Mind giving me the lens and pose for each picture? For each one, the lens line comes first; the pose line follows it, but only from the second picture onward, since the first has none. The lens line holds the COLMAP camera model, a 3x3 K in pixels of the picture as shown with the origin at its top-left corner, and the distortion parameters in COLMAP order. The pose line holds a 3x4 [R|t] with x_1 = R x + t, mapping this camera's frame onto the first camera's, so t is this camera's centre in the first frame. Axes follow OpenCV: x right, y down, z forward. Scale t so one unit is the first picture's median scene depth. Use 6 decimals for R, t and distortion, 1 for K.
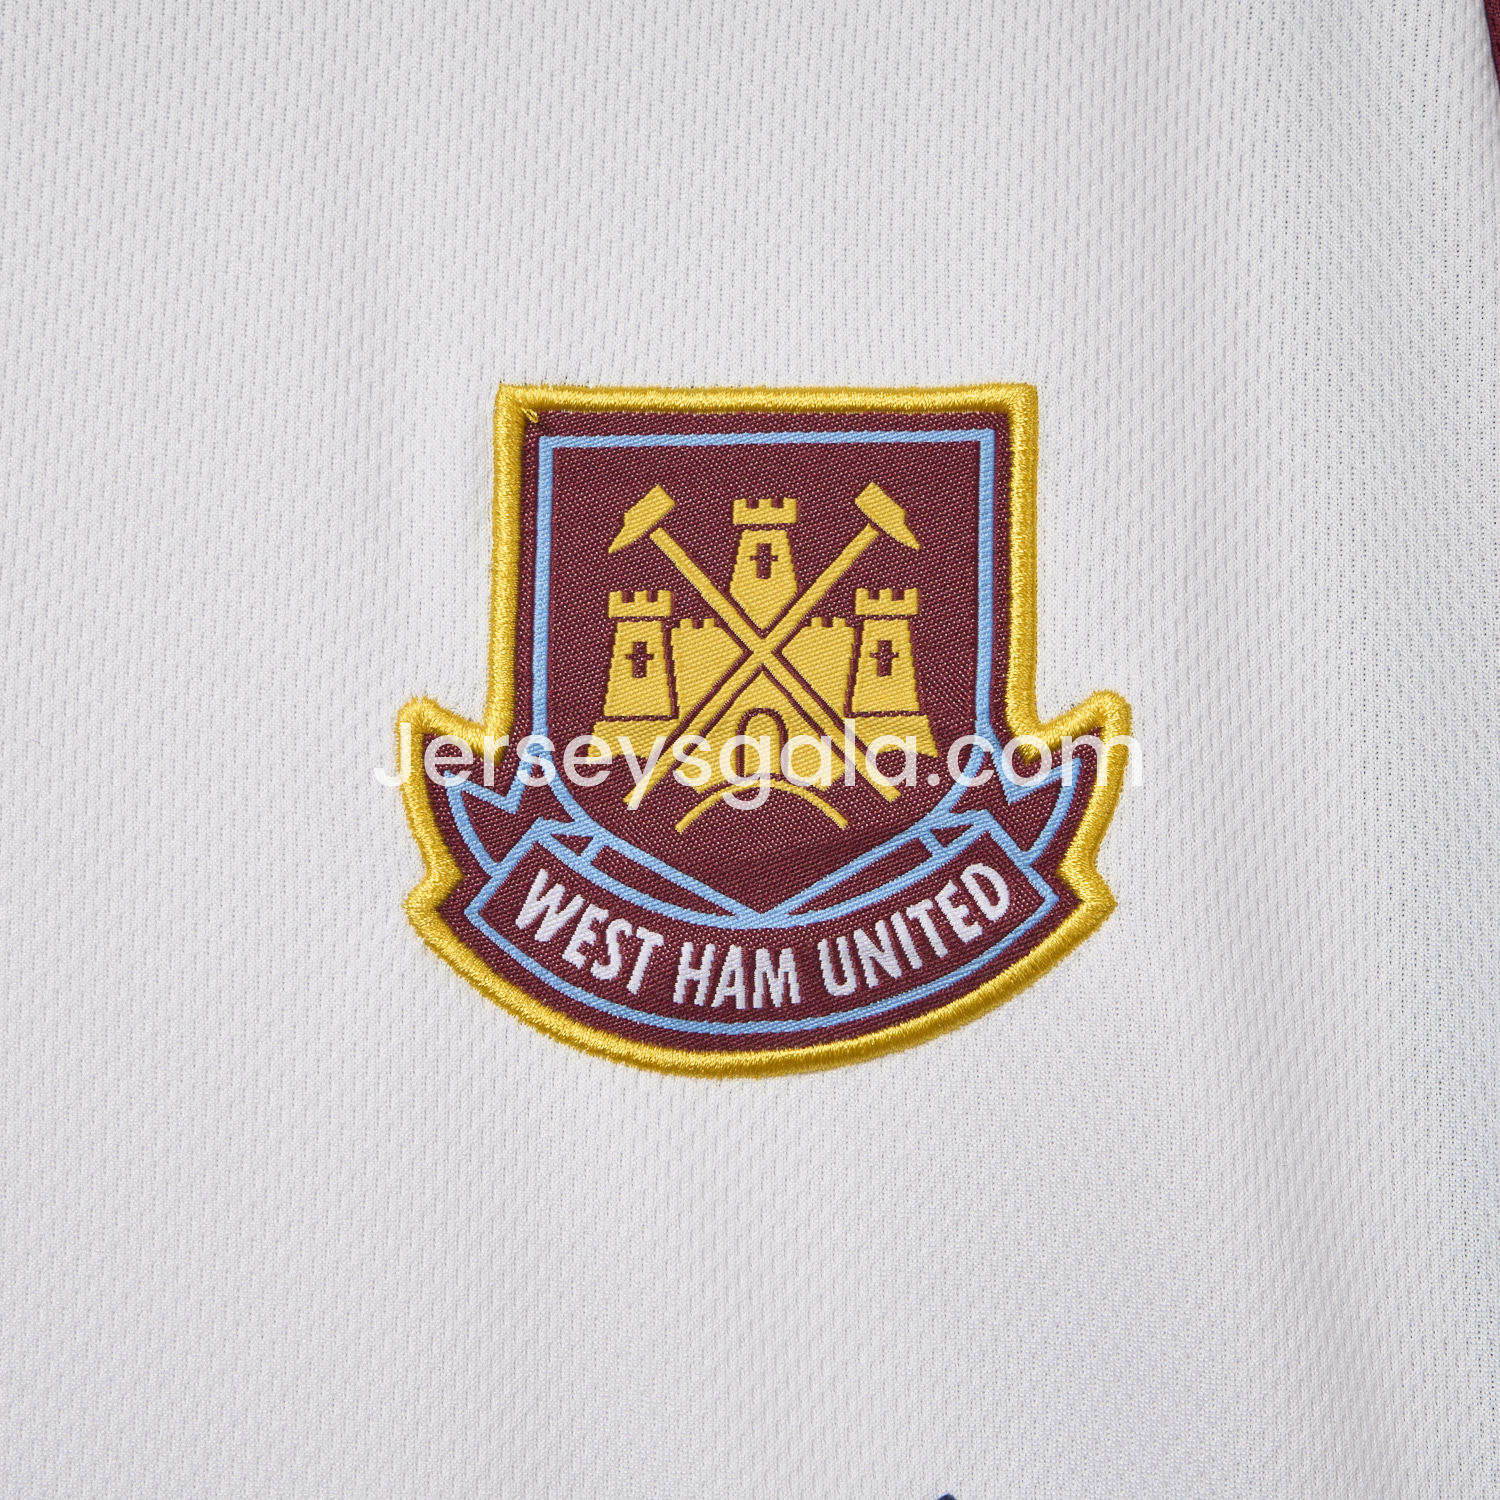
lens RADIAL K [[3253.9, 0, 747.4], [0, 3253.9, 749.6], [0, 0, 1]] dist [-0.000421, 0.000000]
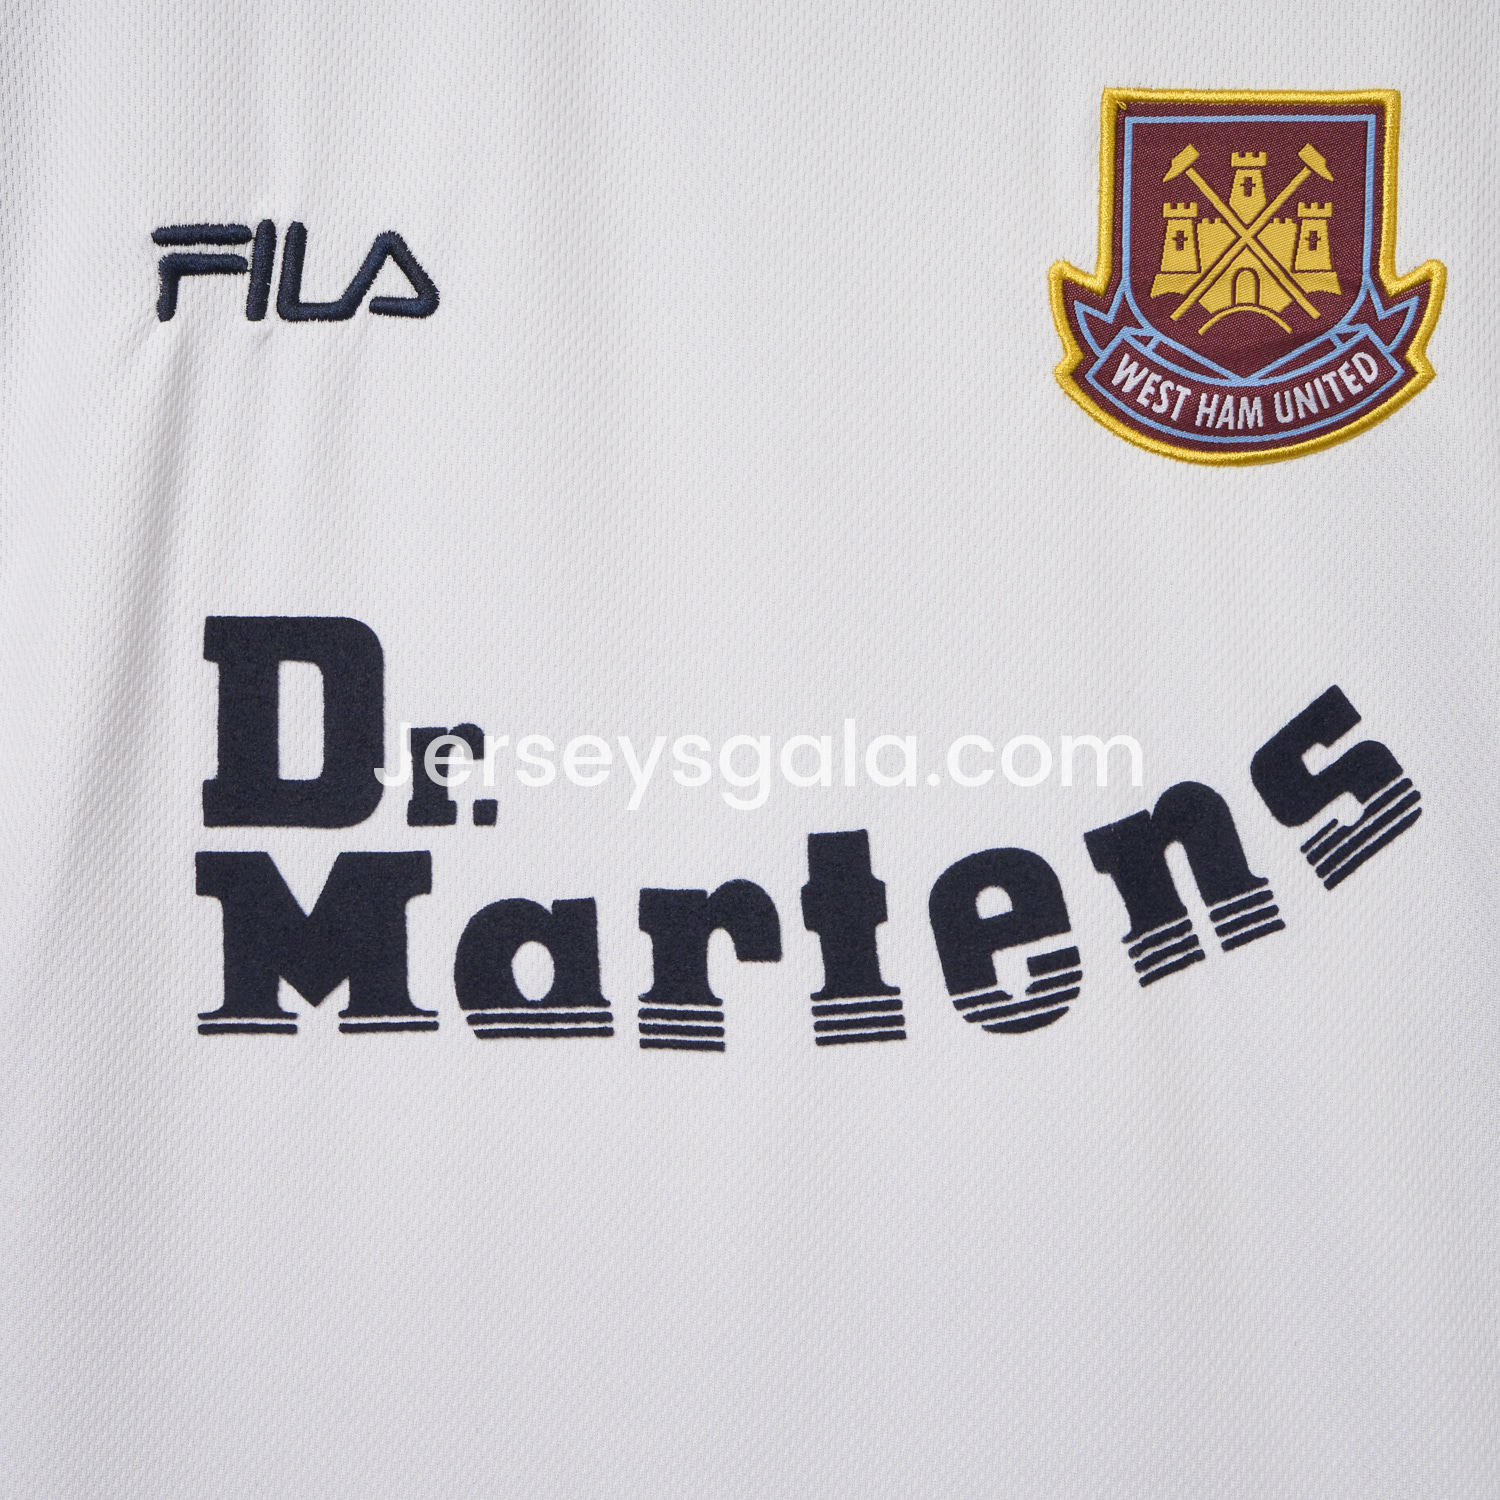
lens RADIAL K [[3253.9, 0, 752.8], [0, 3253.9, 752.3], [0, 0, 1]] dist [-0.000421, 0.000000]
pose [[0.998819, 0.013958, -0.046542, -0.186682], [-0.007171, 0.989707, 0.142932, -0.002233], [0.048058, -0.142429, 0.988638, -0.891640]]
